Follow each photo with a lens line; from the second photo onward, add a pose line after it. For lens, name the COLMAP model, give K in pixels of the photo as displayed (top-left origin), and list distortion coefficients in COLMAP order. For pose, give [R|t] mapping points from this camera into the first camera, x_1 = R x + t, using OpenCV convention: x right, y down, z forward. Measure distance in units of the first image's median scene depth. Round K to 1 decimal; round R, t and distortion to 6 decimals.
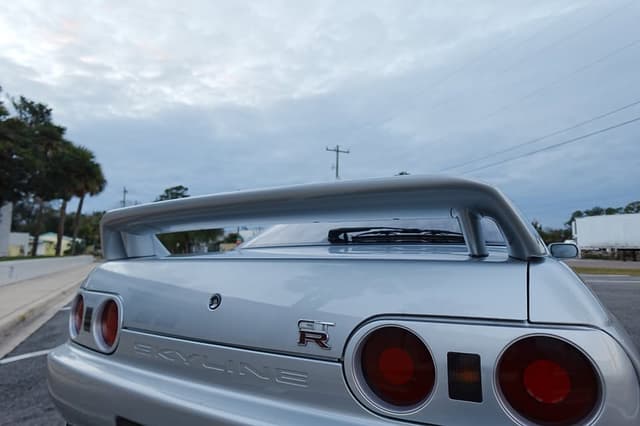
lens RADIAL K [[361.0, 0, 320.9], [0, 361.0, 215.6], [0, 0, 1]] dist [-0.003020, -0.000231]
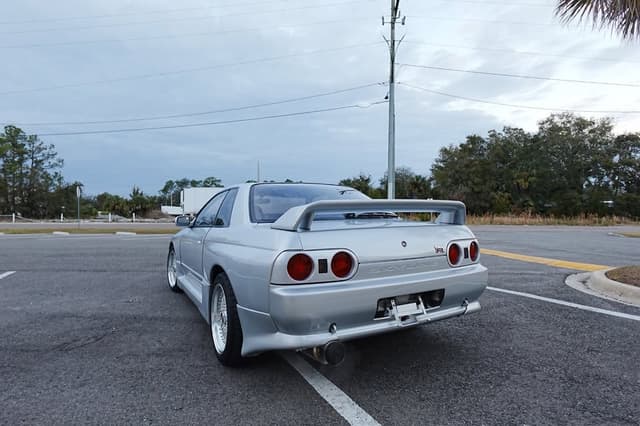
lens RADIAL K [[361.0, 0, 321.4], [0, 361.0, 214.8], [0, 0, 1]] dist [-0.003020, -0.000231]
pose [[0.518374, 0.001679, 0.855152, -0.119815], [-0.083166, 0.995357, 0.048459, -0.001599], [-0.851100, -0.096240, 0.516107, 0.009521]]
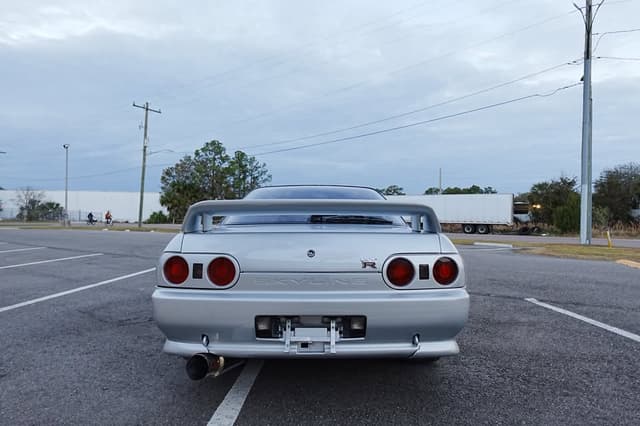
lens RADIAL K [[361.0, 0, 320.8], [0, 361.0, 216.1], [0, 0, 1]] dist [-0.003020, -0.000231]
pose [[0.863983, 0.022256, 0.503029, -0.056060], [-0.065216, 0.995554, 0.067964, -0.004988], [-0.499280, -0.091525, 0.861593, -0.033629]]
